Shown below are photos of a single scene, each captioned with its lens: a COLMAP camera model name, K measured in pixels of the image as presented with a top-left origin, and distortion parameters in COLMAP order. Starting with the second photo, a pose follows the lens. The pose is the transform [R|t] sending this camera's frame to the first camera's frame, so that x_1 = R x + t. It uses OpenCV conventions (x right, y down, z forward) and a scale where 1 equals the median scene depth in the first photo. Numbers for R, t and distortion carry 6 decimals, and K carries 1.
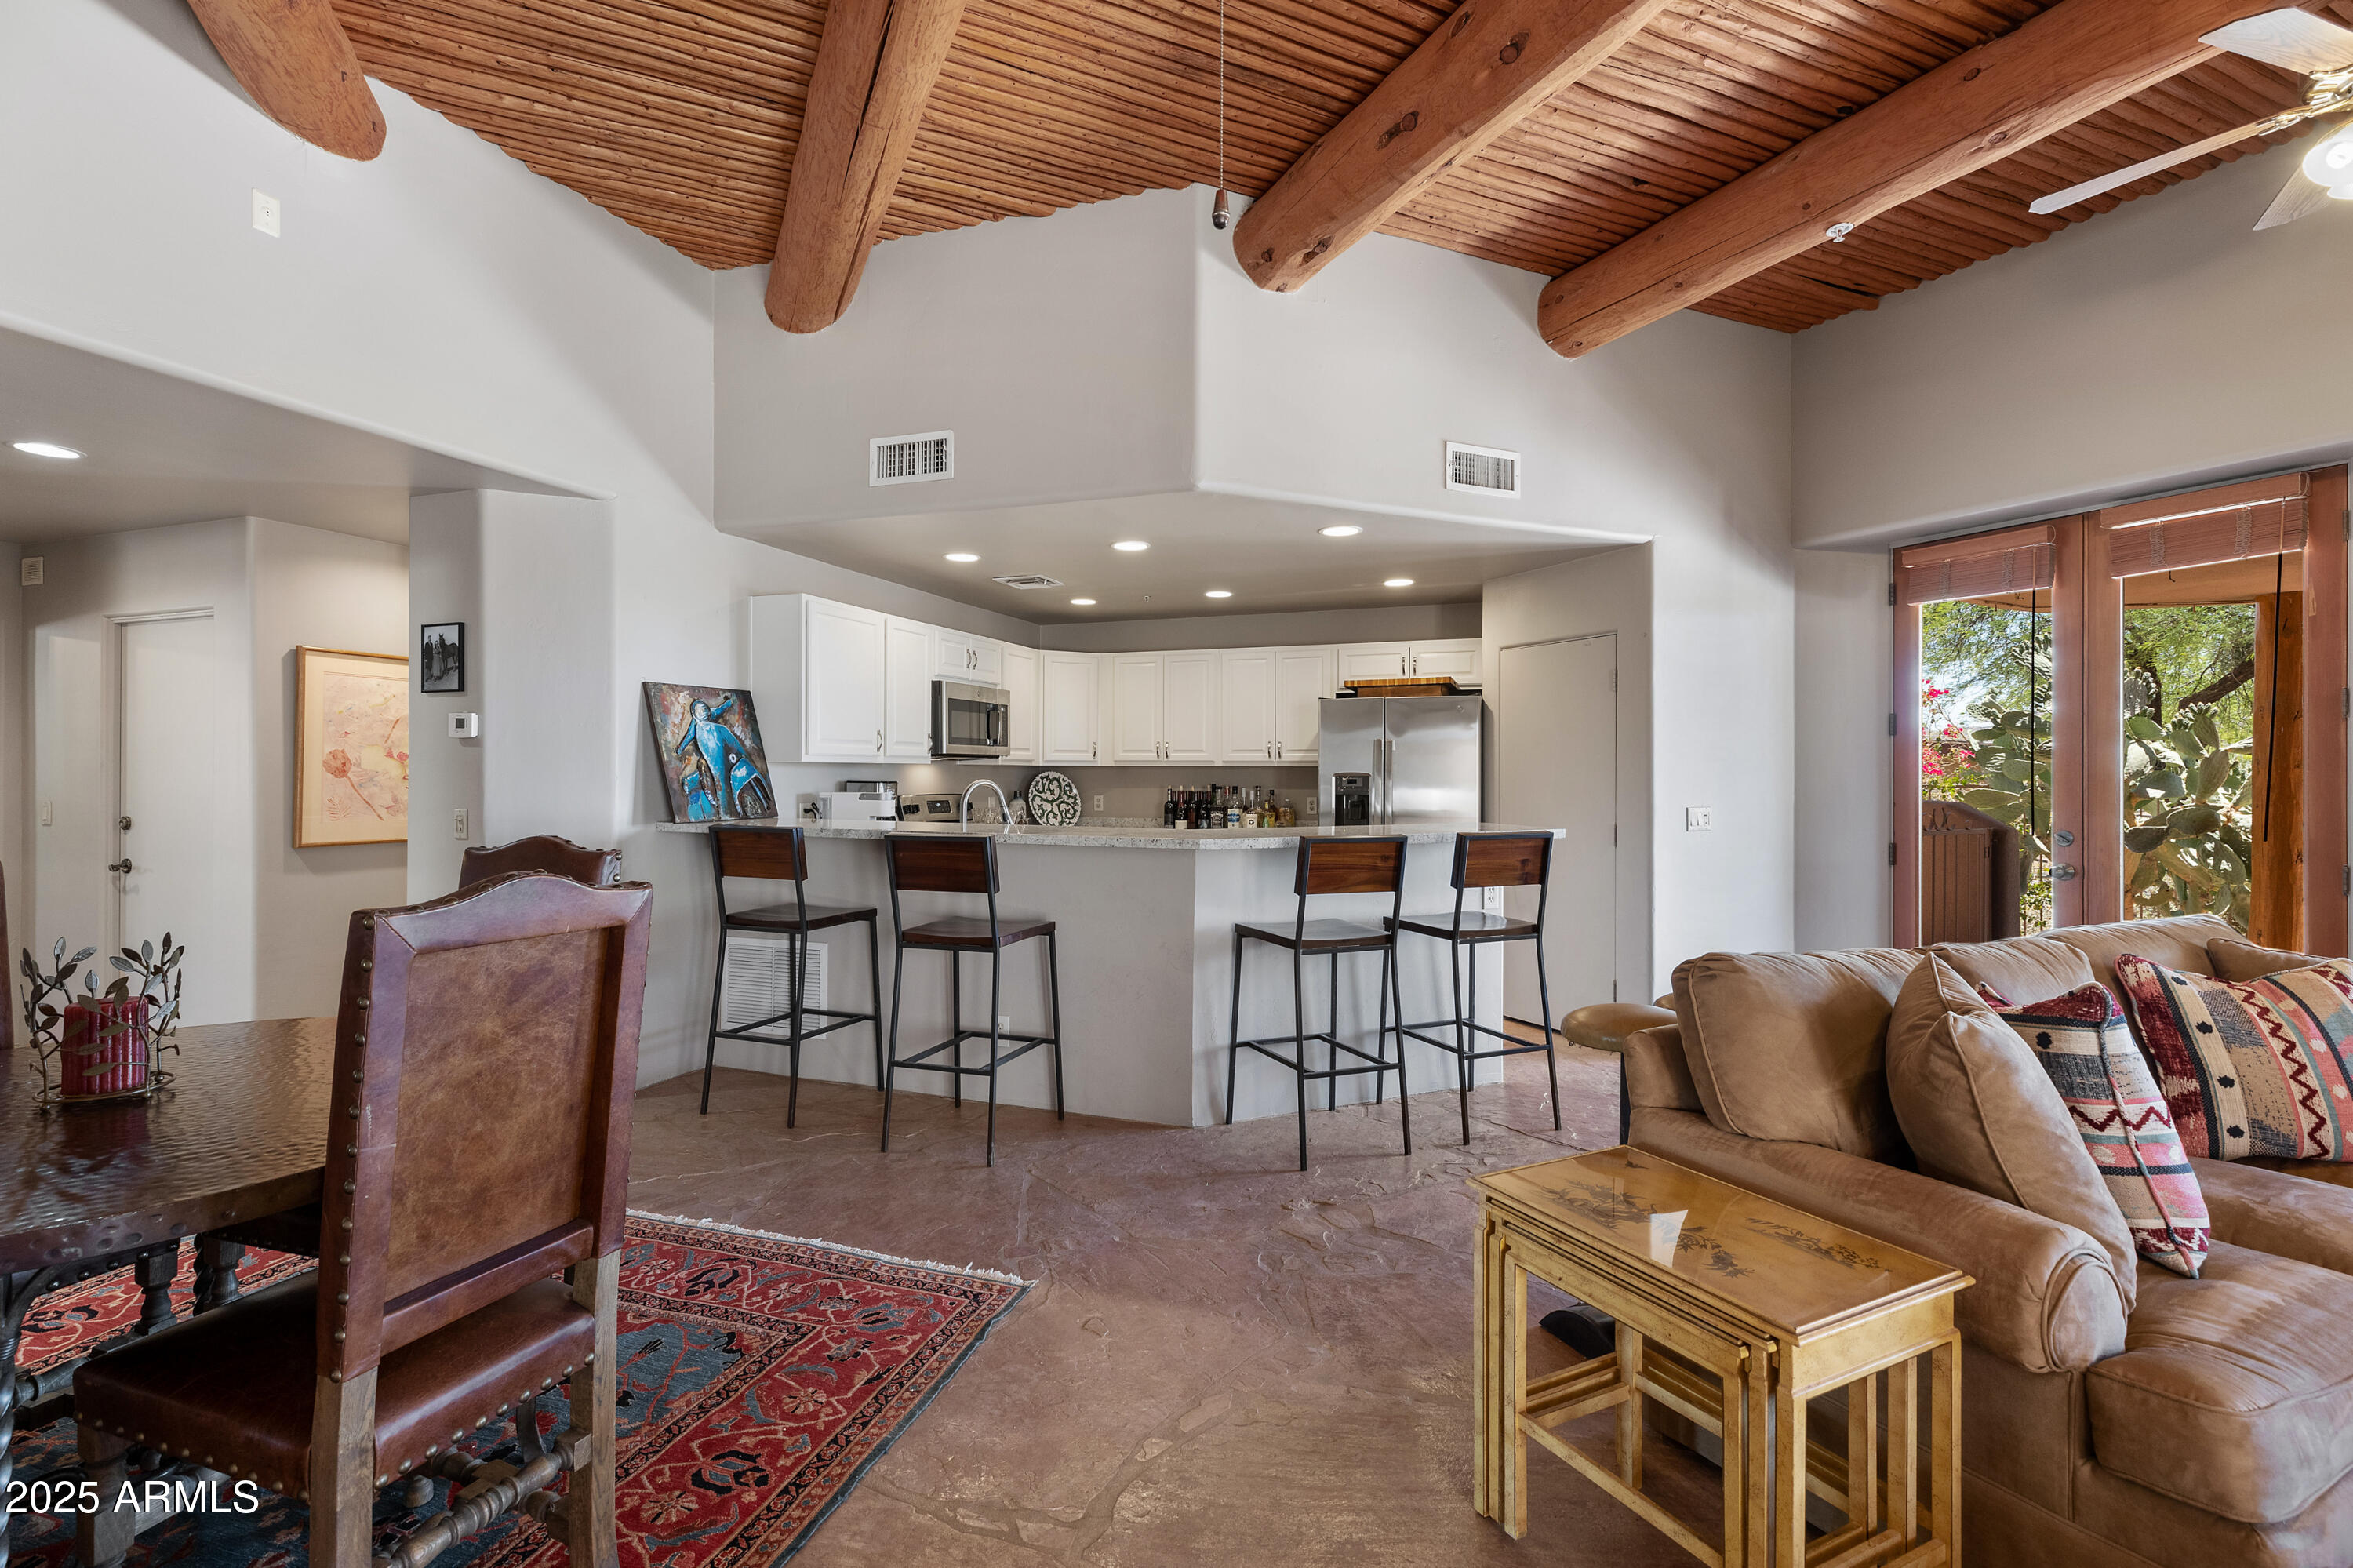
lens RADIAL K [[1071.2, 0, 1166.0], [0, 1071.2, 776.3], [0, 0, 1]] dist [0.004468, 0.000872]
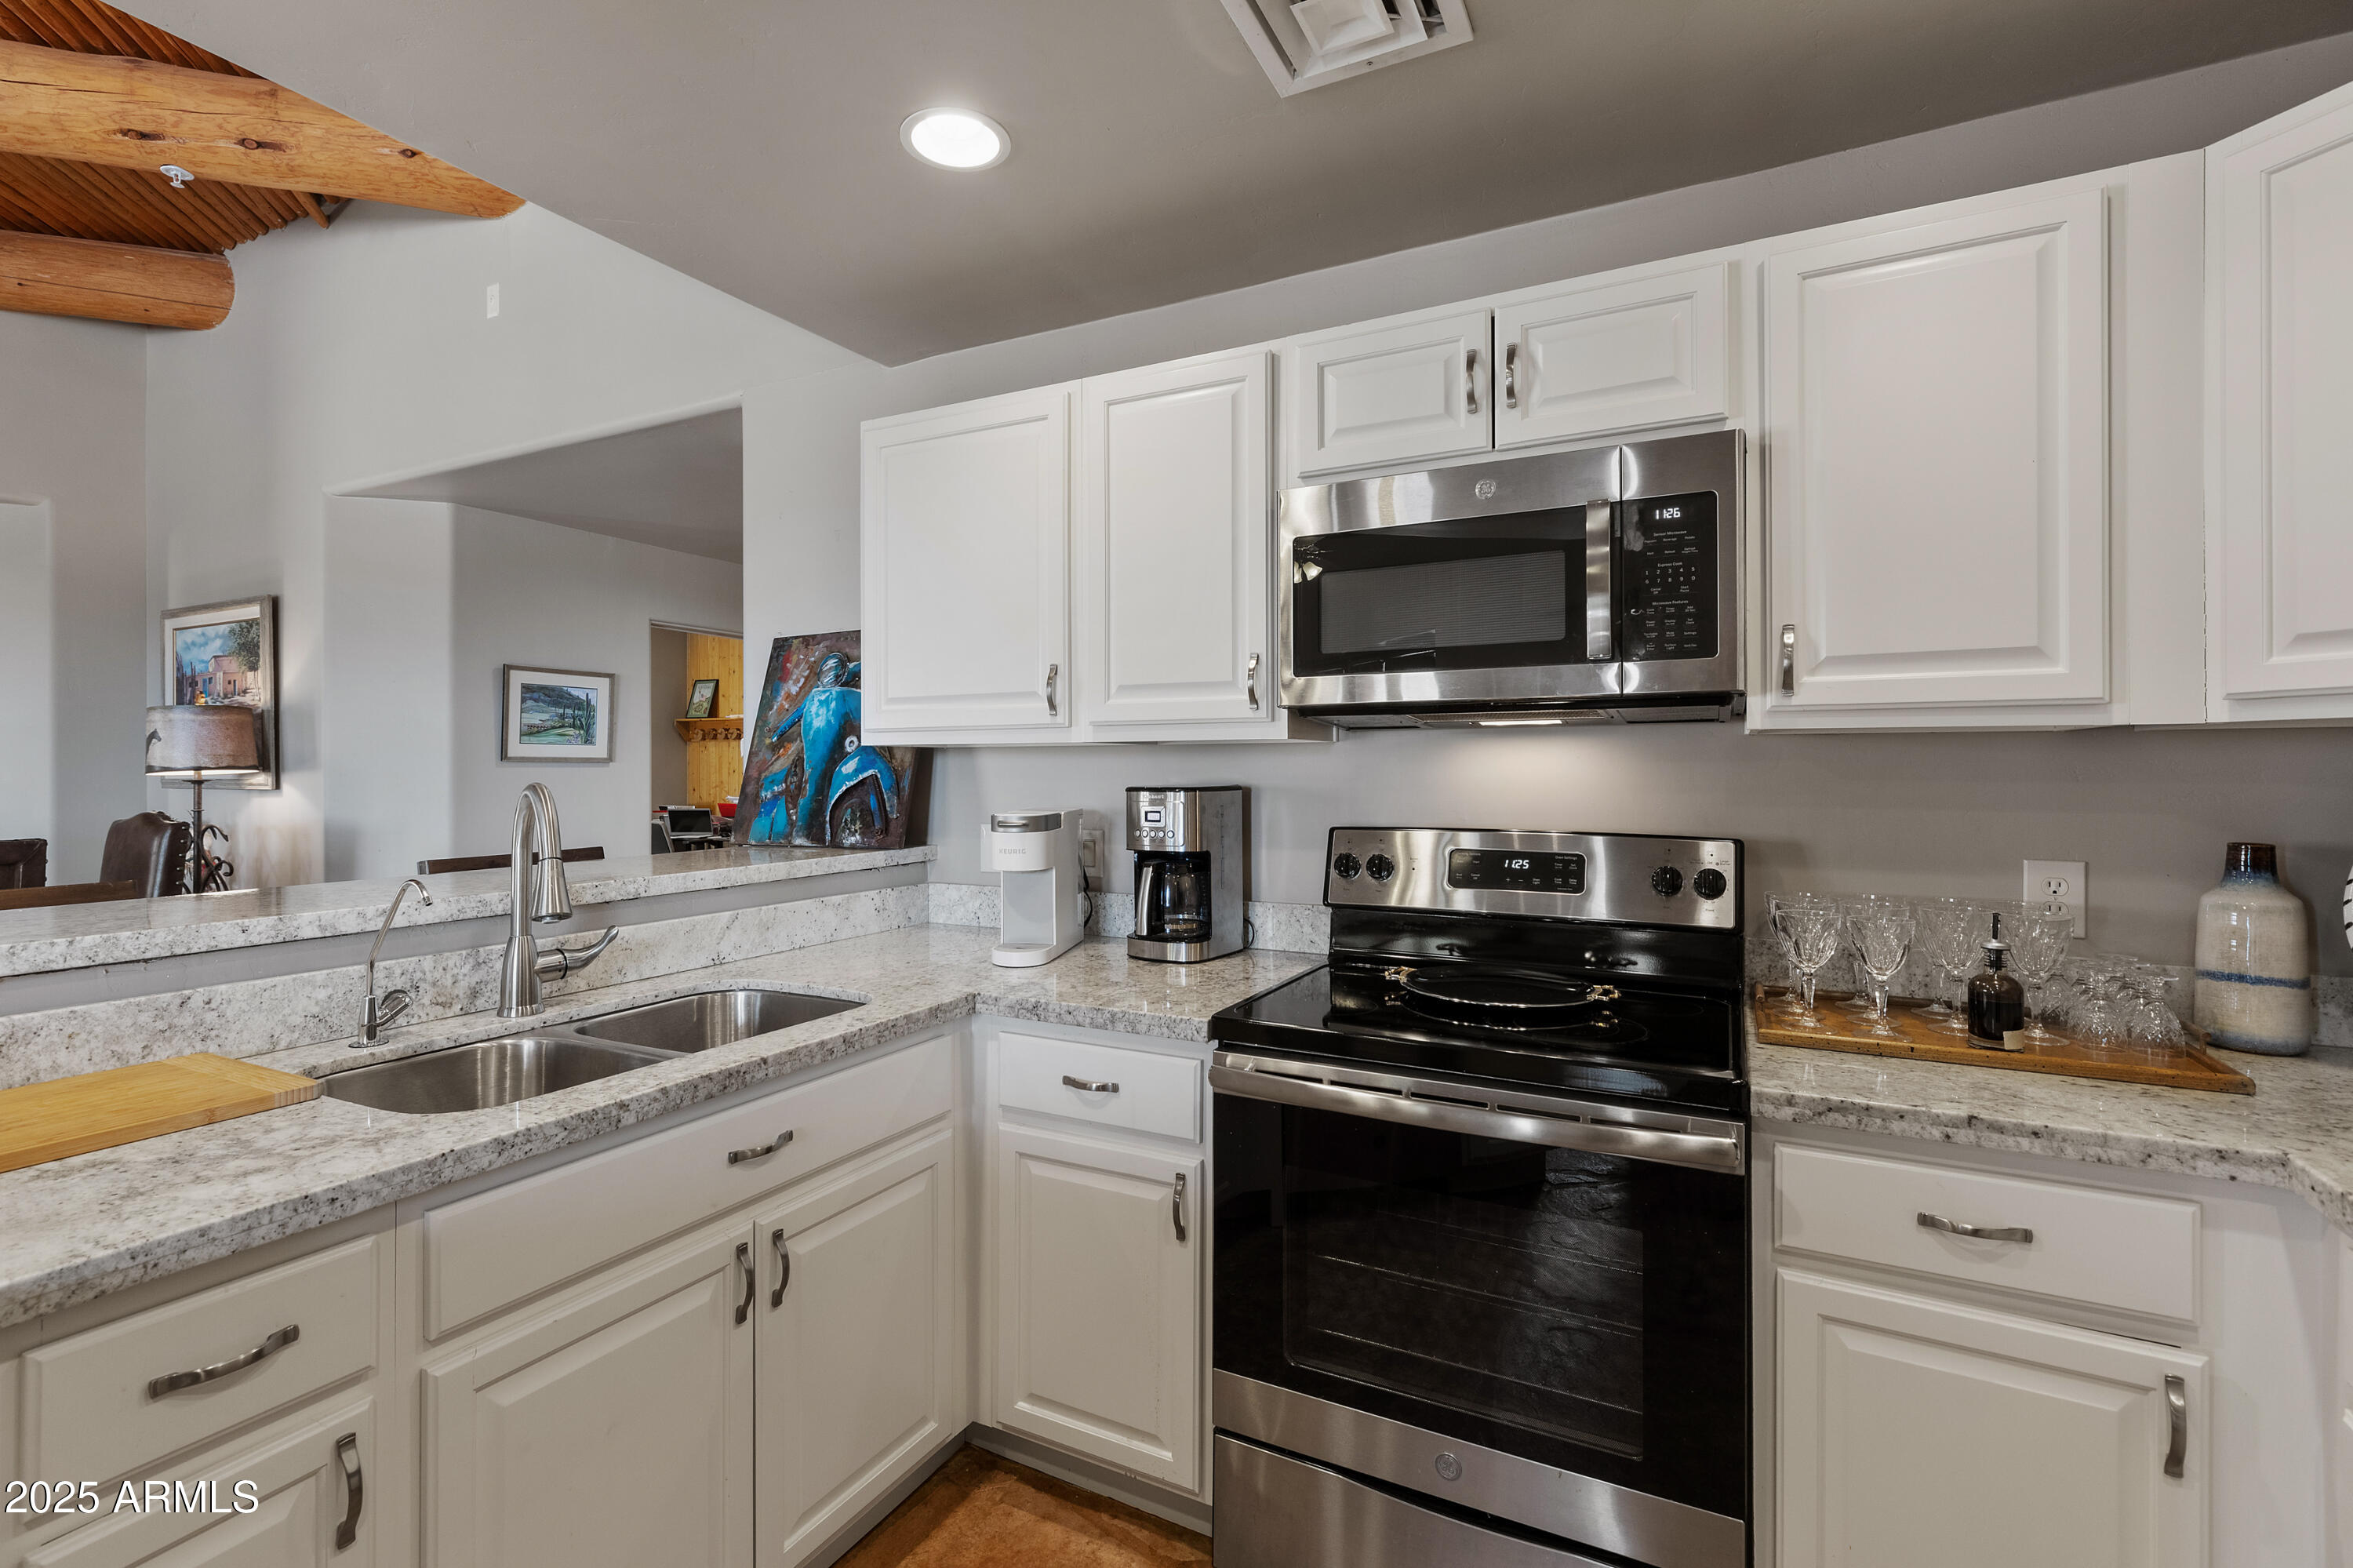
lens RADIAL K [[1071.2, 0, 1173.8], [0, 1071.2, 766.1], [0, 0, 1]] dist [0.004468, 0.000872]
pose [[-0.131546, -0.007171, -0.991284, 0.157995], [-0.001399, 0.999974, -0.007048, -0.000485], [0.991309, 0.000460, -0.131553, 1.254299]]
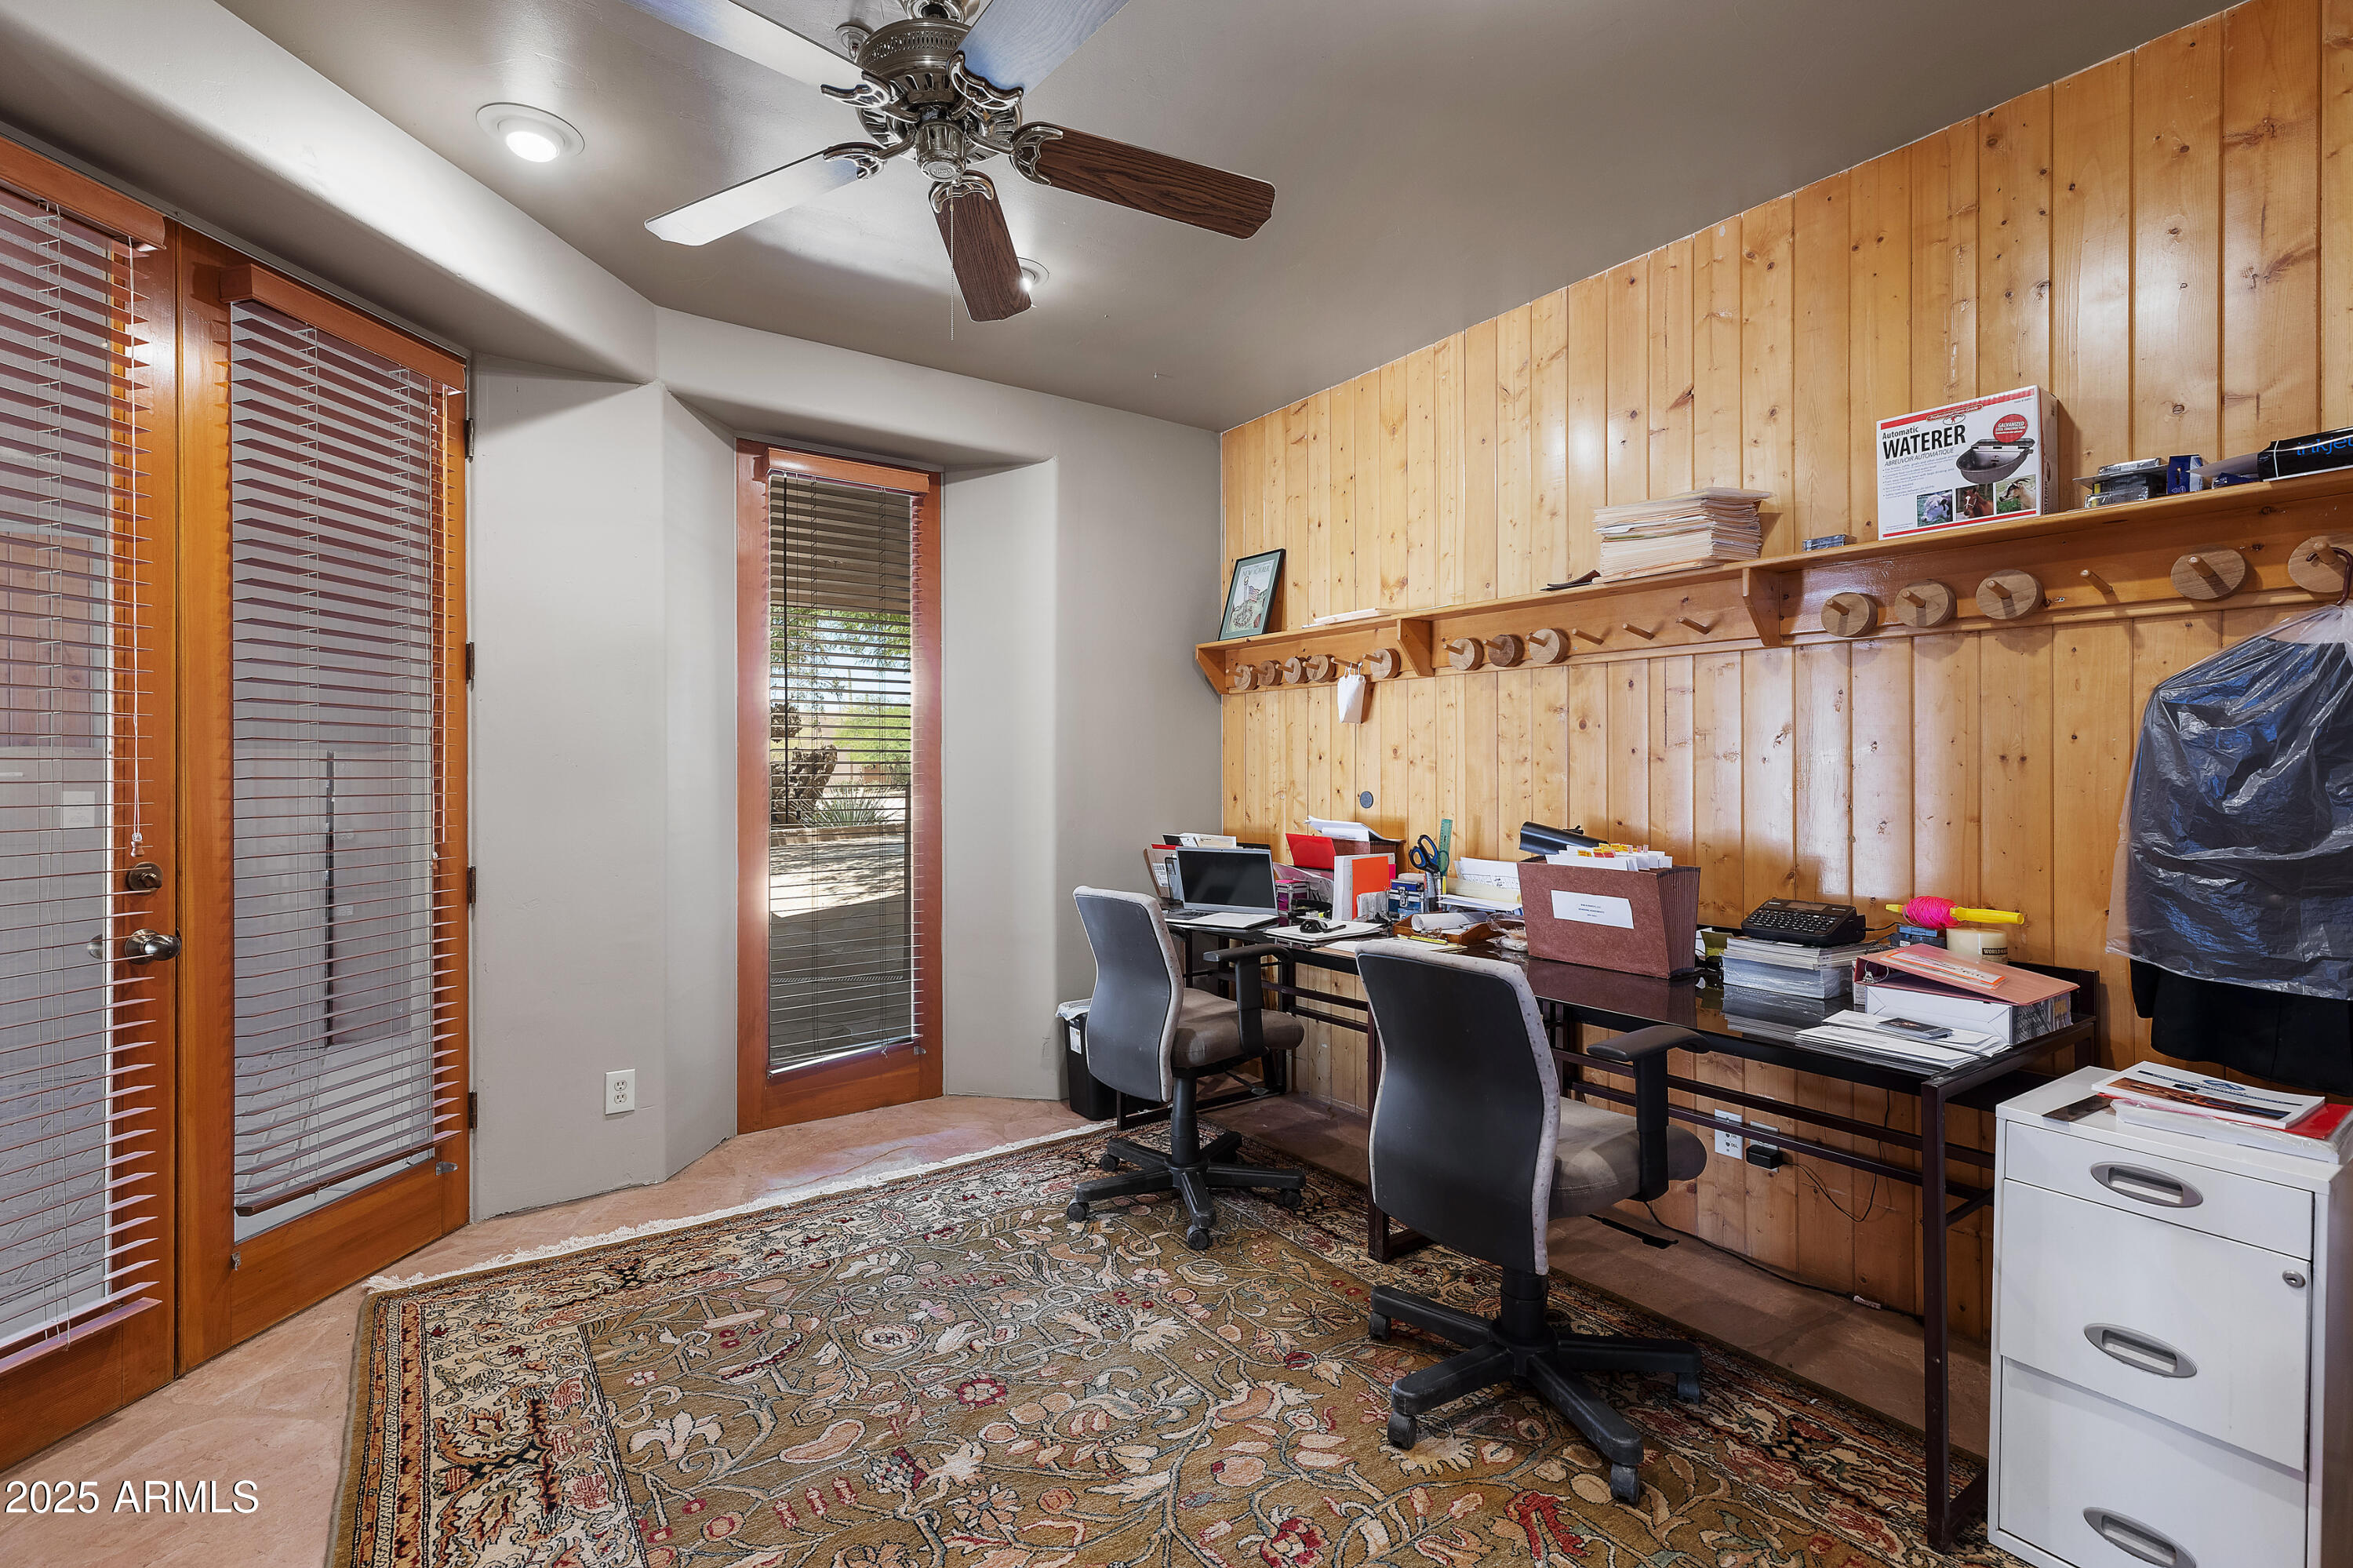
lens RADIAL K [[1071.2, 0, 1167.8], [0, 1071.2, 763.7], [0, 0, 1]] dist [0.004468, 0.000872]
pose [[-0.583296, -0.003387, -0.812253, -0.972237], [-0.001039, 0.999994, -0.003424, 0.004383], [0.812259, -0.001153, -0.583296, 0.565246]]
